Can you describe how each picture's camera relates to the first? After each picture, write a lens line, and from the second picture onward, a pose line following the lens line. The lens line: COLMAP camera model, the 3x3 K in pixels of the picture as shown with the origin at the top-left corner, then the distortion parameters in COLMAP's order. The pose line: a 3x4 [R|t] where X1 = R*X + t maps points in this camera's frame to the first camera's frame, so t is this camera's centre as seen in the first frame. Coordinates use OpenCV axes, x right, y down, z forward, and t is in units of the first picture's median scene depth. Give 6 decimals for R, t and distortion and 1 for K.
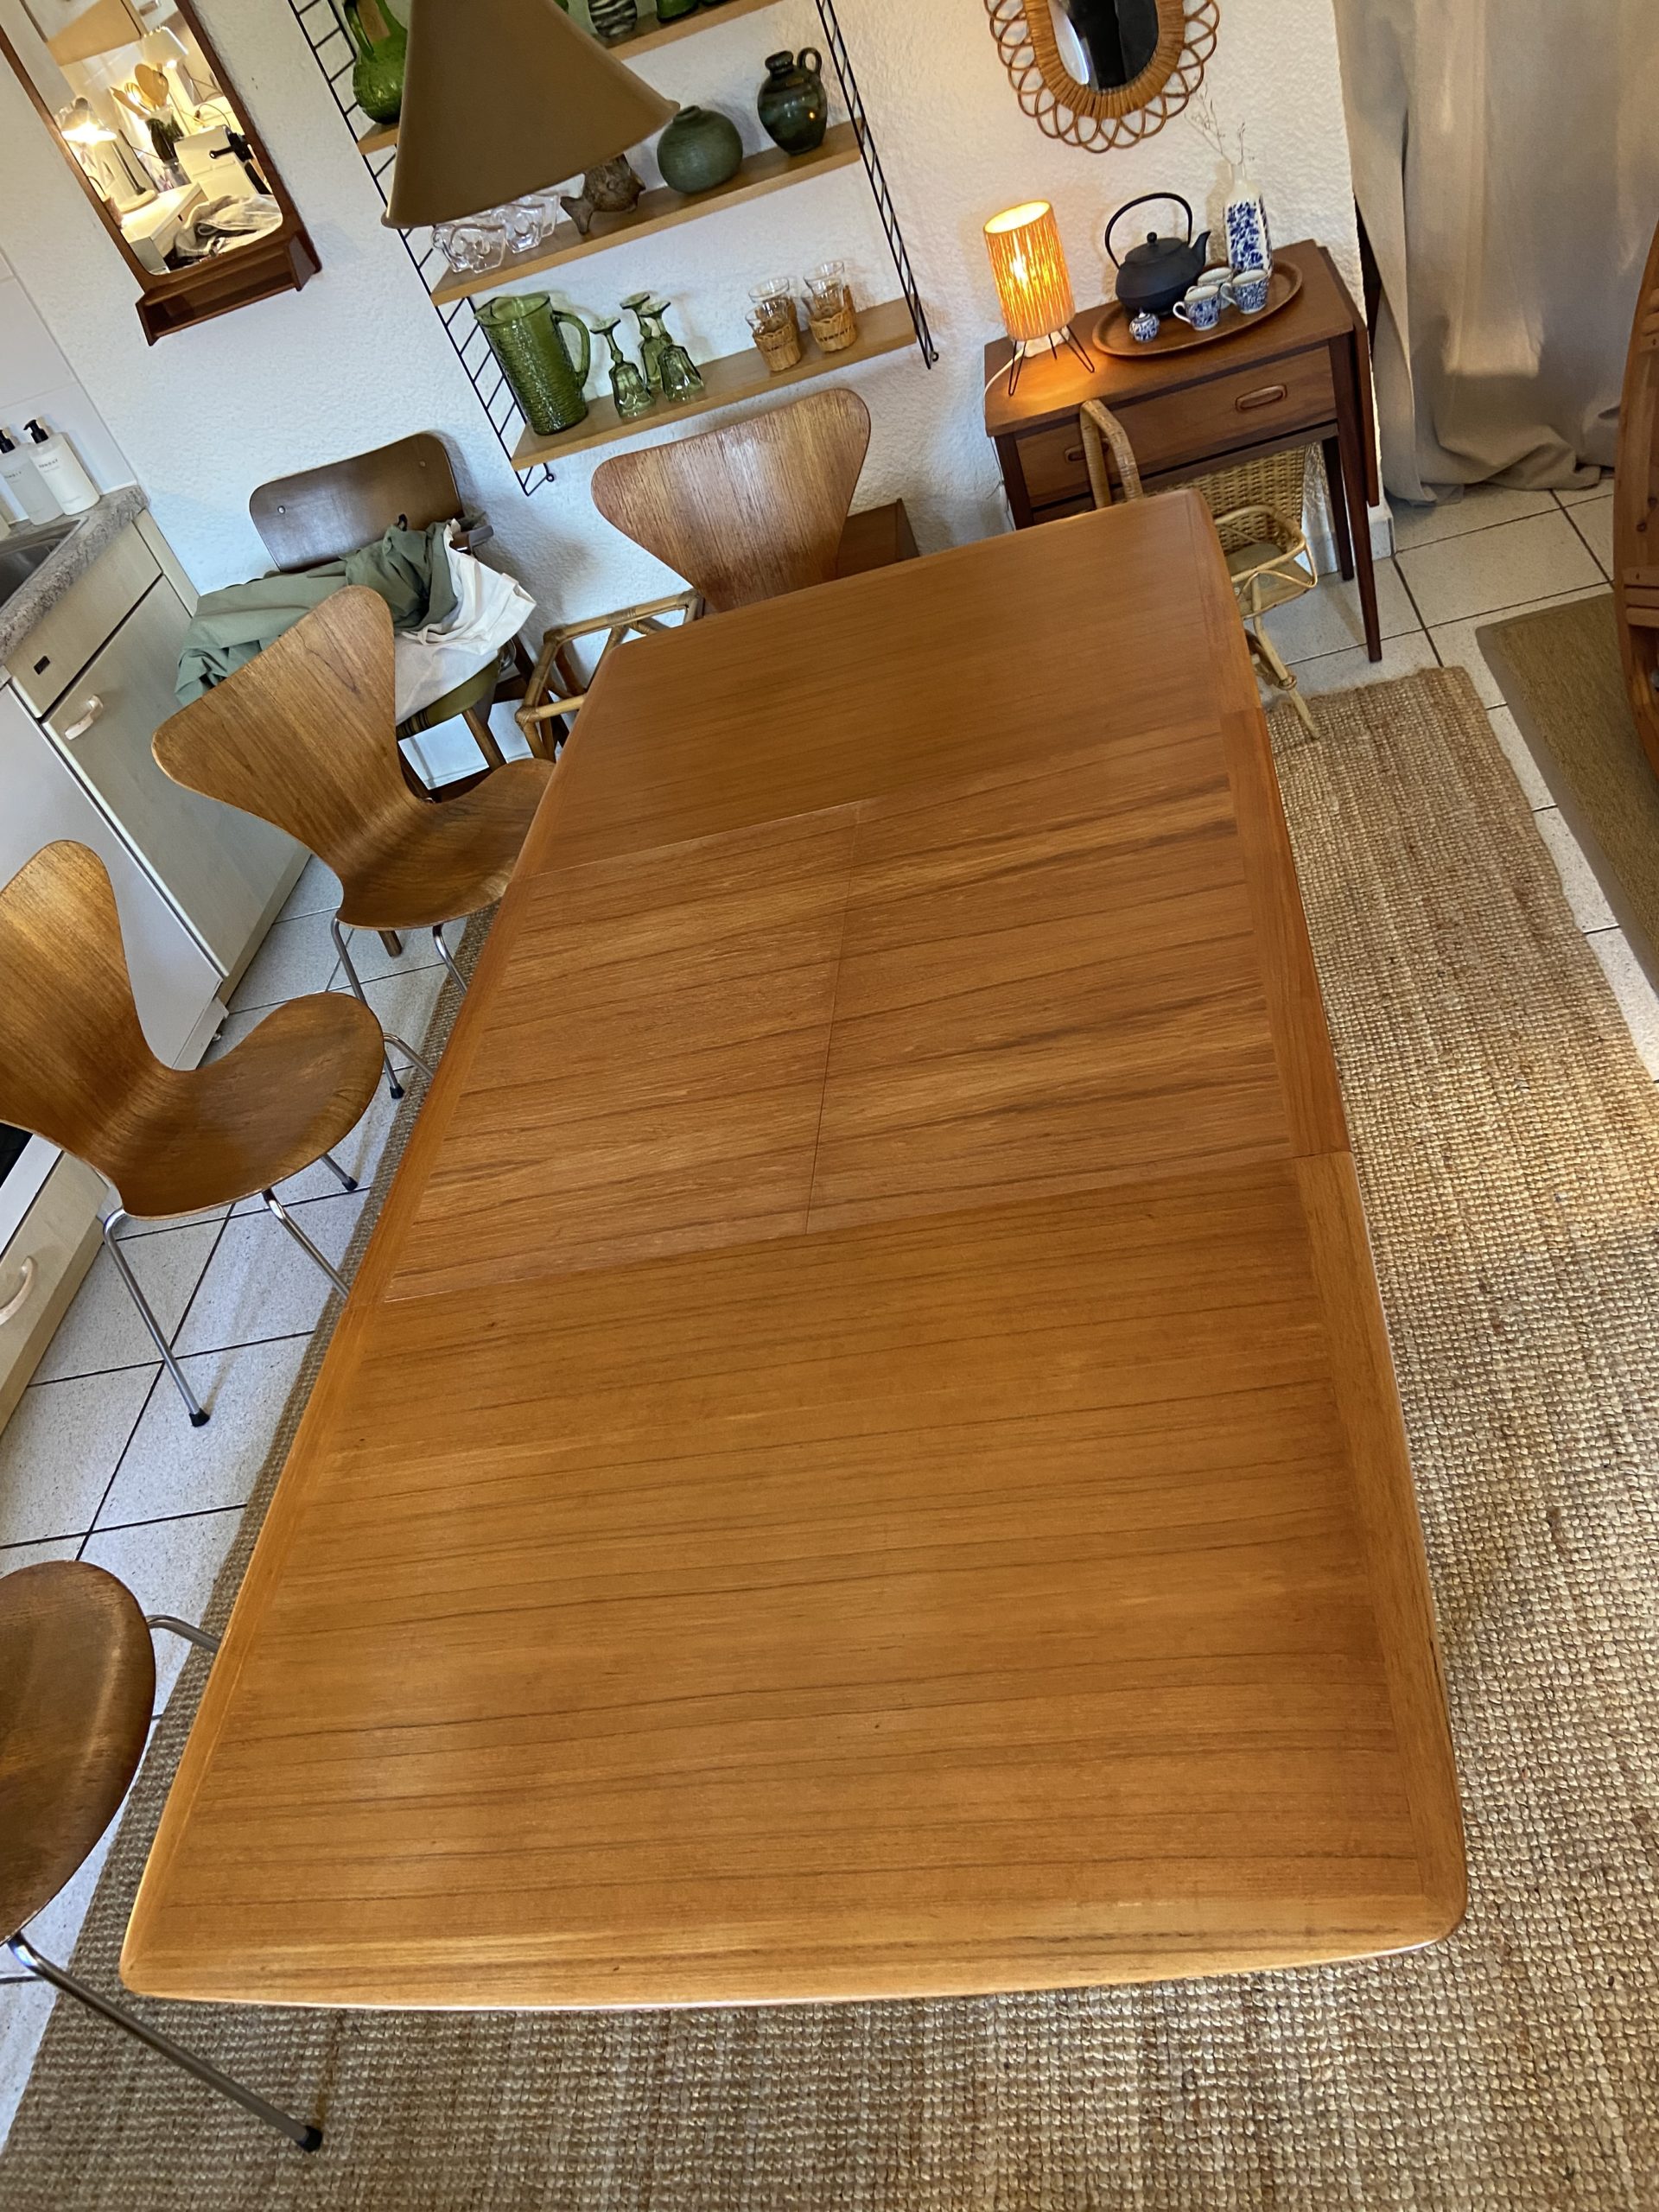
lens RADIAL K [[1646.5, 0, 841.7], [0, 1646.5, 1094.8], [0, 0, 1]] dist [0.132921, -0.167704]
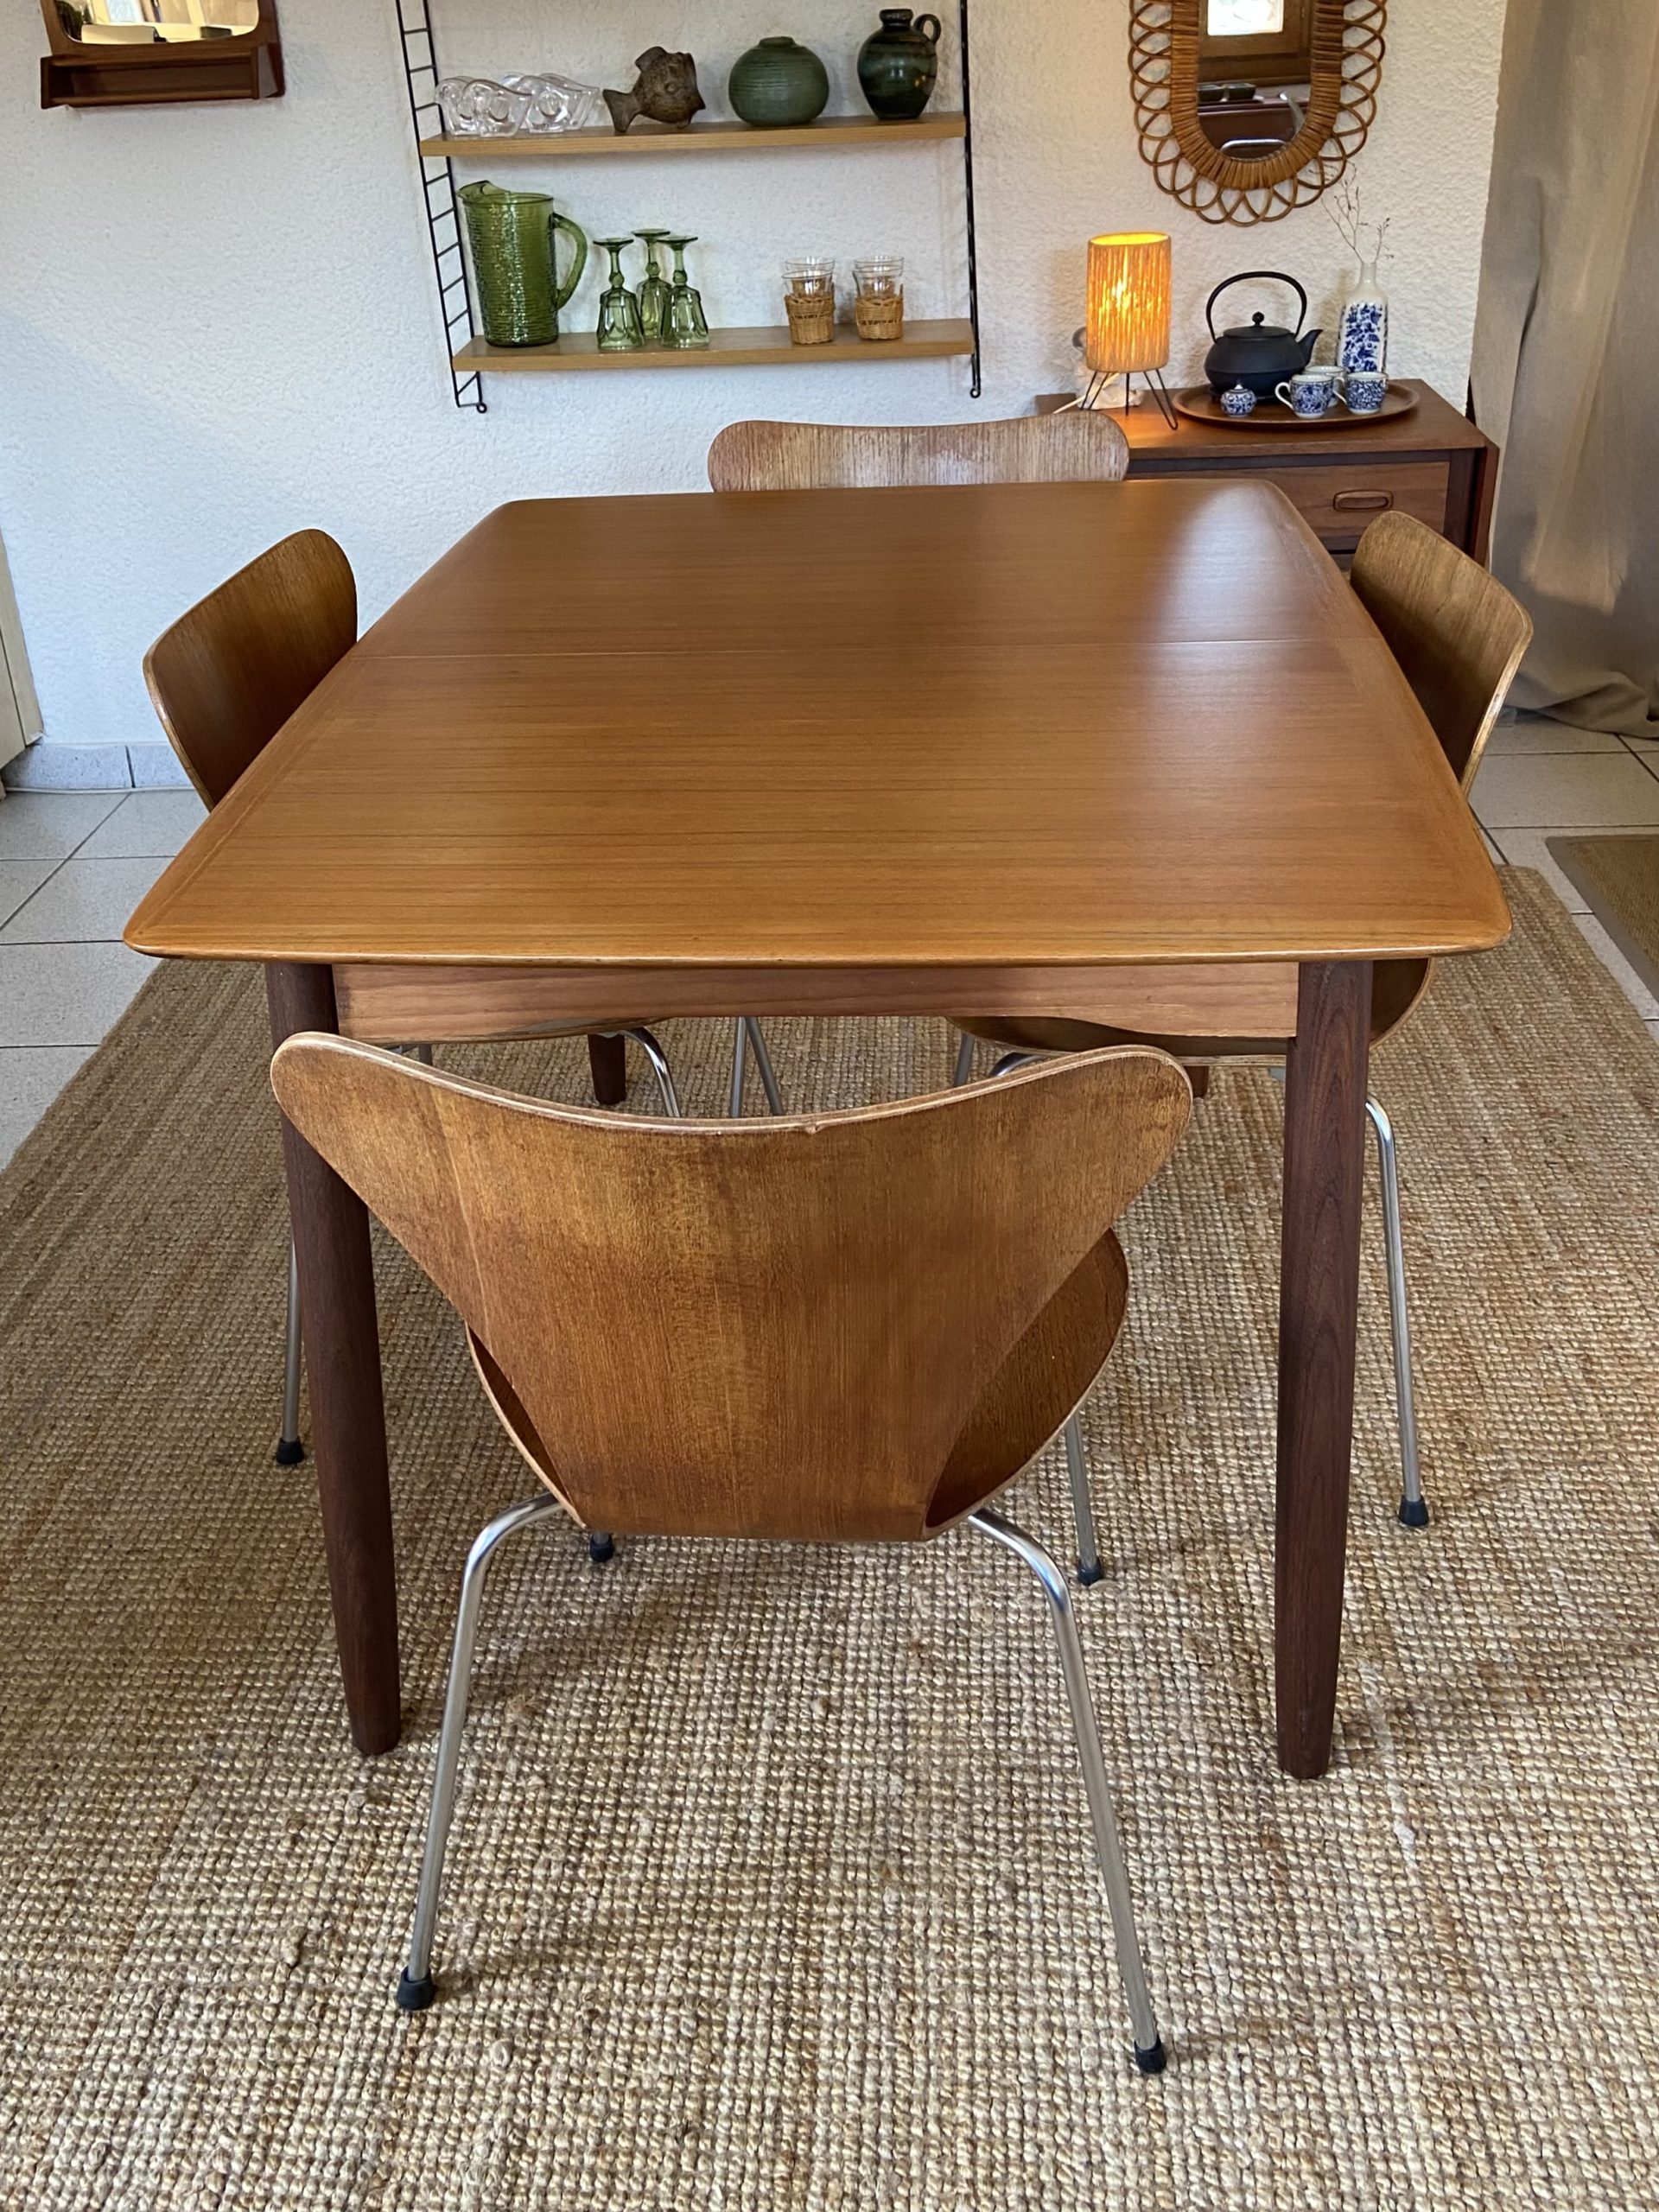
lens RADIAL K [[2034.1, 0, 809.3], [0, 2034.1, 904.5], [0, 0, 1]] dist [0.143839, -0.172221]
pose [[0.964425, 0.240906, 0.108853, -0.144219], [-0.199115, 0.932822, -0.300326, 0.245310], [-0.173891, 0.267967, 0.947605, 0.192085]]
